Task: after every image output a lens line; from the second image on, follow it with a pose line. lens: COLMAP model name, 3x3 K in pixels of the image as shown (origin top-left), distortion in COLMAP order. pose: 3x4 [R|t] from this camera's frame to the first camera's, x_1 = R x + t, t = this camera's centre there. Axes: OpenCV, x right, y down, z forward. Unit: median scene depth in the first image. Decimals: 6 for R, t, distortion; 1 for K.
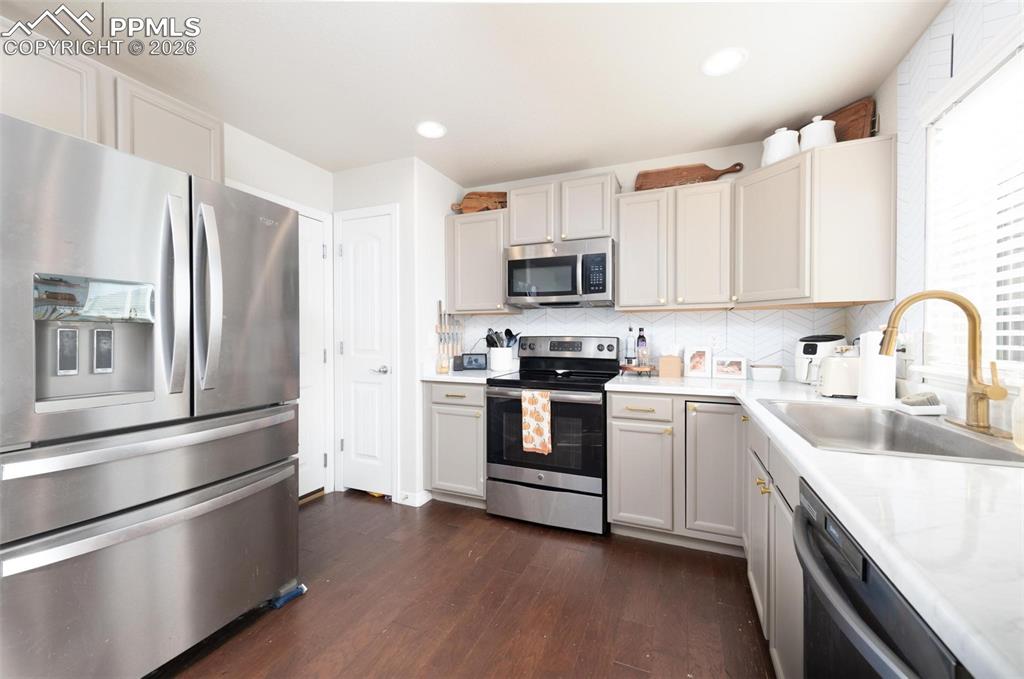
lens RADIAL K [[392.8, 0, 512.0], [0, 392.8, 339.5], [0, 0, 1]] dist [0.001069, 0.000027]
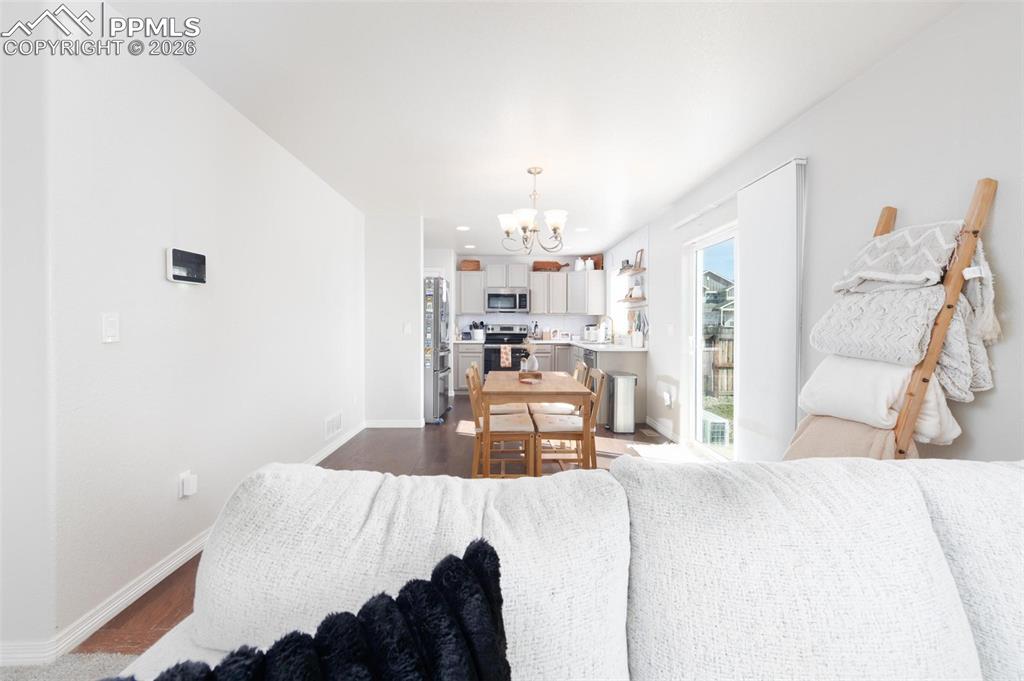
lens RADIAL K [[392.8, 0, 512.0], [0, 392.8, 340.5], [0, 0, 1]] dist [0.001069, 0.000027]
pose [[0.902696, -0.012917, 0.430085, -1.005491], [0.001215, 0.999622, 0.027472, 0.026348], [-0.430277, -0.024277, 0.902370, -1.384854]]
